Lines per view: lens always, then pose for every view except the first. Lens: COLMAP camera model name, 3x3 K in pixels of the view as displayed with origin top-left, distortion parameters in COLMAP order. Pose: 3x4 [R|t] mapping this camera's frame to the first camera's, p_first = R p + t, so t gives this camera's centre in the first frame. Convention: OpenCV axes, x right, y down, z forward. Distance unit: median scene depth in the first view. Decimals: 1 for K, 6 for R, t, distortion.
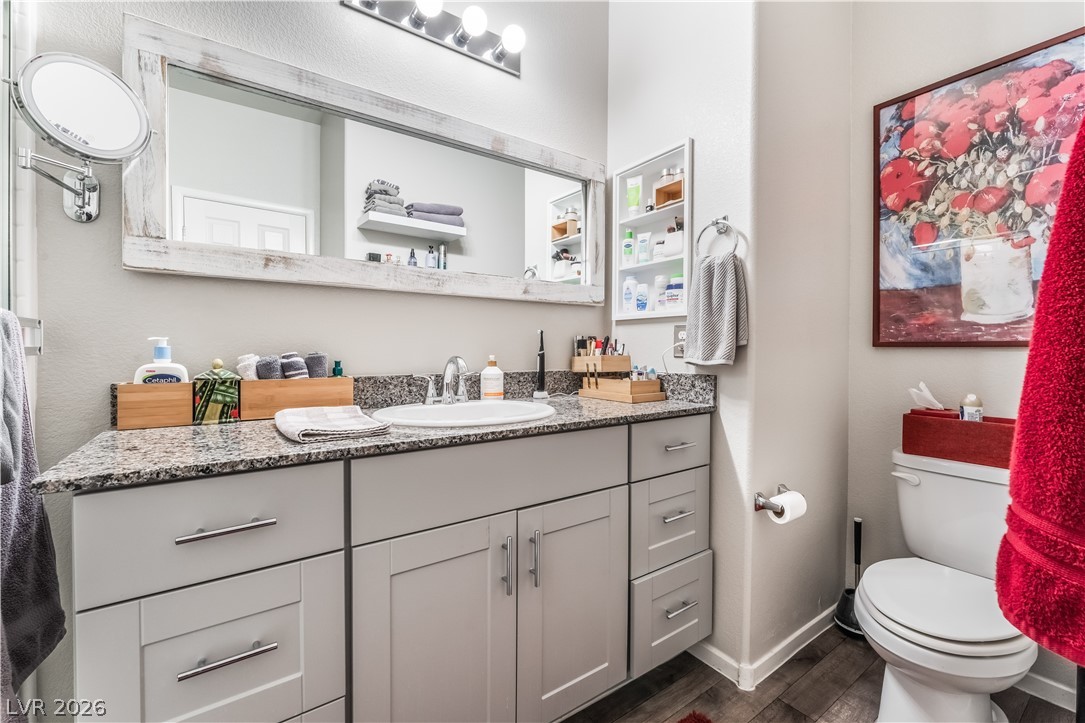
lens RADIAL K [[445.0, 0, 539.4], [0, 445.0, 362.6], [0, 0, 1]] dist [-0.005288, 0.000060]
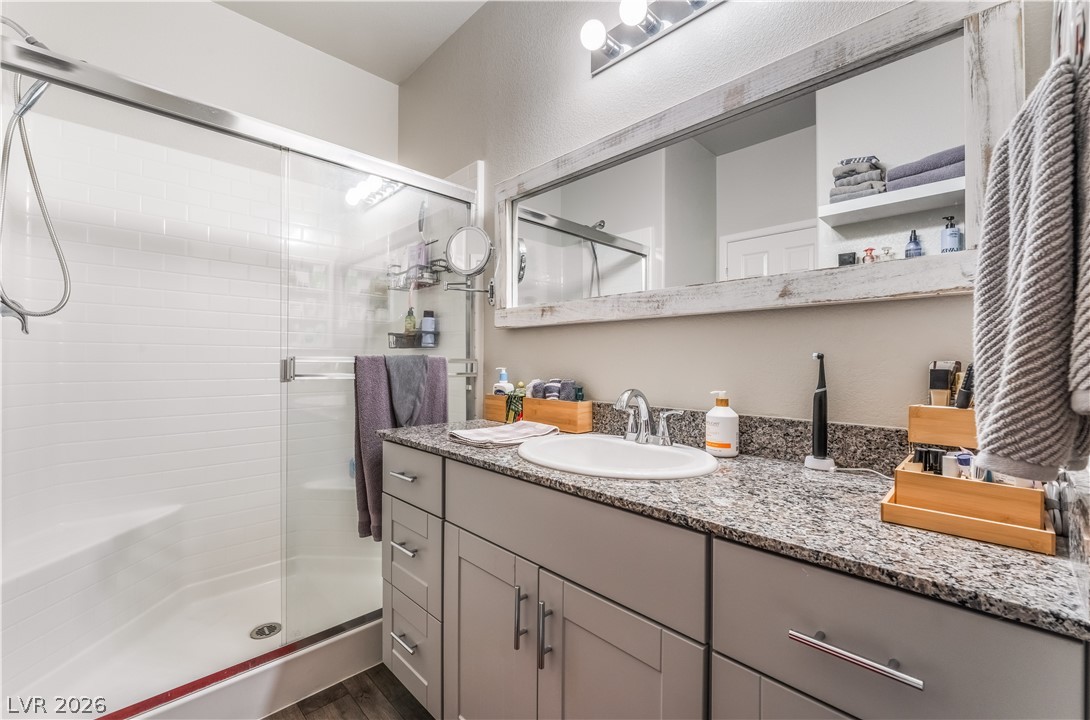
lens RADIAL K [[456.0, 0, 543.5], [0, 456.0, 366.2], [0, 0, 1]] dist [0.000393, 0.000065]
pose [[0.162669, 0.006785, -0.986657, 0.663151], [-0.035728, 0.999361, 0.000982, -0.053133], [0.986034, 0.035092, 0.162807, 0.668002]]
